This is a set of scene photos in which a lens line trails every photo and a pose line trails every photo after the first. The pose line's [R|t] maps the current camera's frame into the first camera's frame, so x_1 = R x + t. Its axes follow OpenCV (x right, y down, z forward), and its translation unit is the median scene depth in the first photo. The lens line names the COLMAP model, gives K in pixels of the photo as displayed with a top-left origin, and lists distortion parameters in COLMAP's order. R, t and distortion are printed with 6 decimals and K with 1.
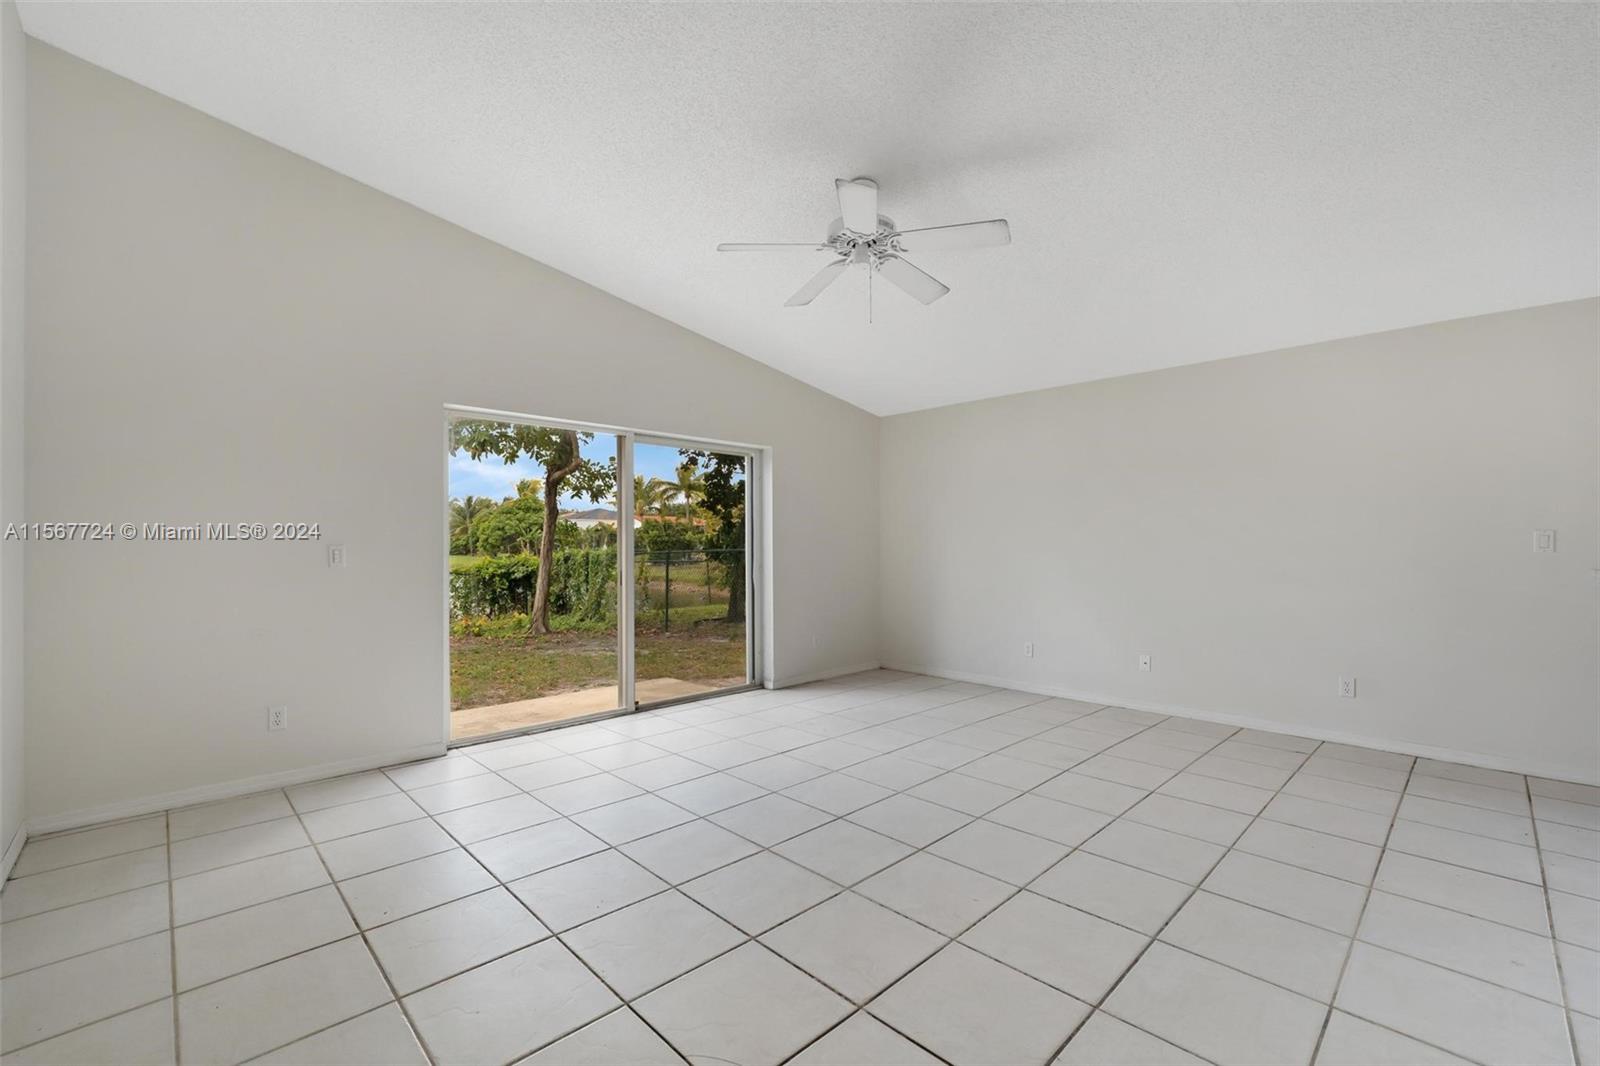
lens RADIAL K [[678.3, 0, 800.6], [0, 678.3, 541.1], [0, 0, 1]] dist [-0.020958, -0.001261]
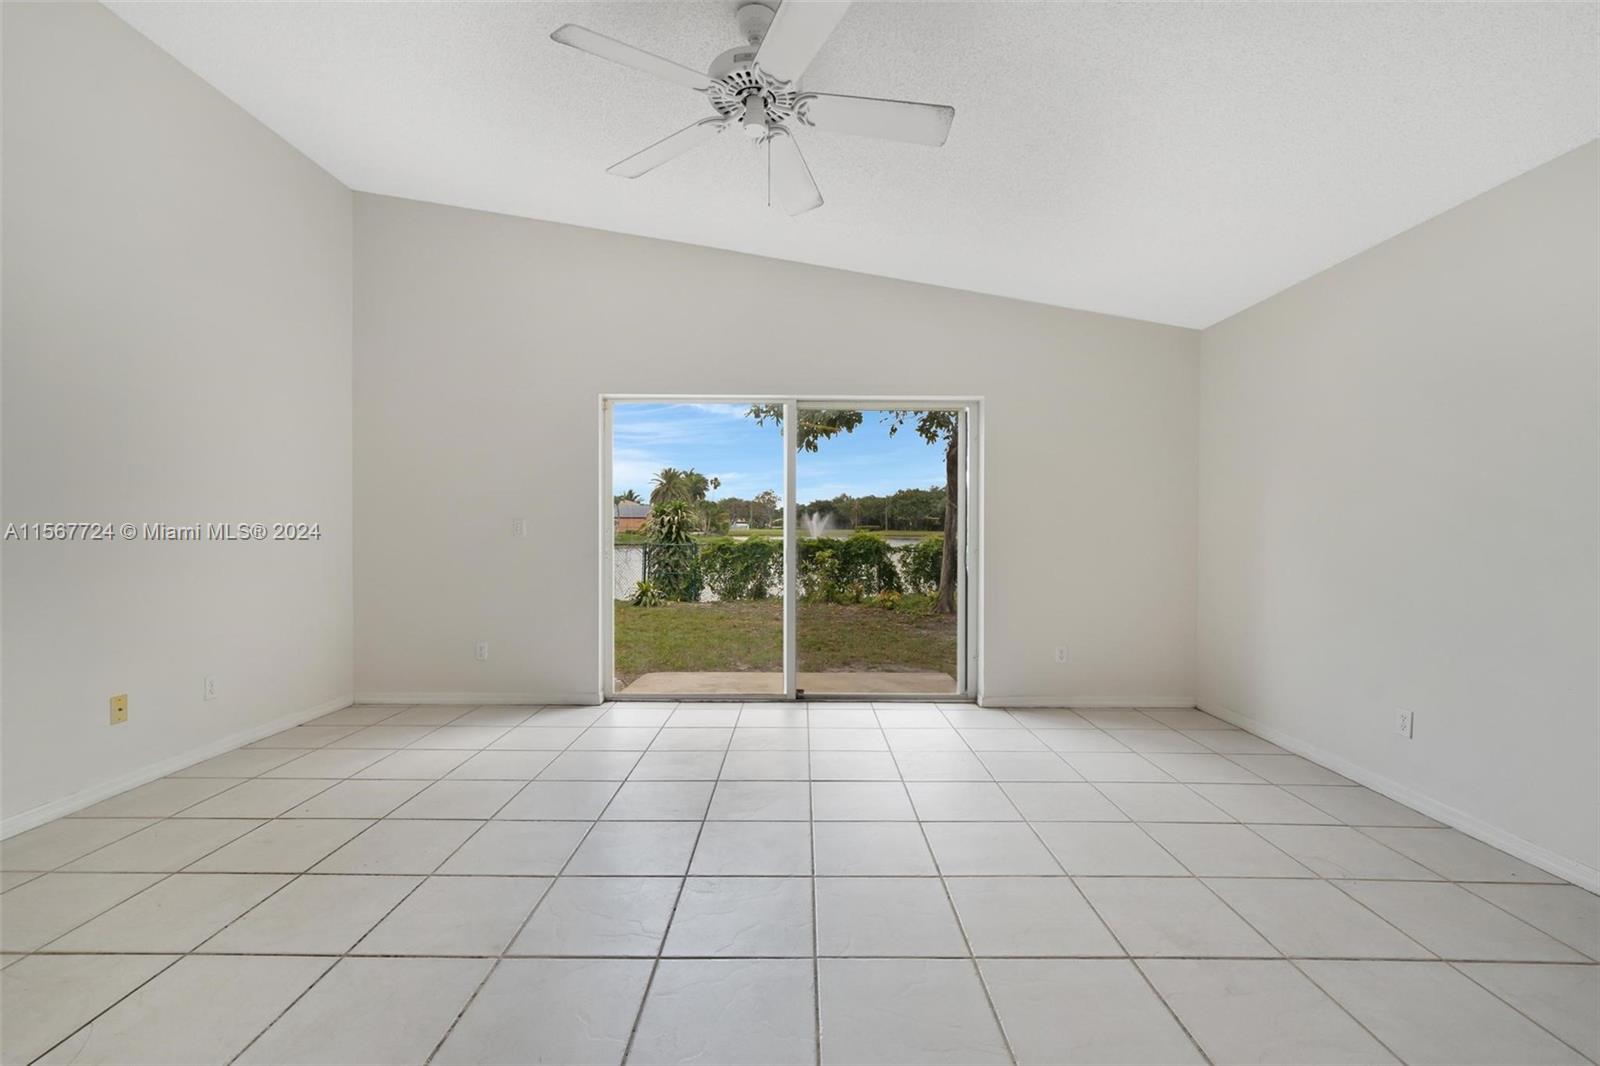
lens RADIAL K [[689.6, 0, 797.7], [0, 689.6, 530.5], [0, 0, 1]] dist [-0.004230, -0.000278]
pose [[0.710981, 0.010858, -0.703128, 0.361084], [-0.001202, 0.999898, 0.014225, 0.004412], [0.703211, -0.009269, 0.710921, 0.283528]]
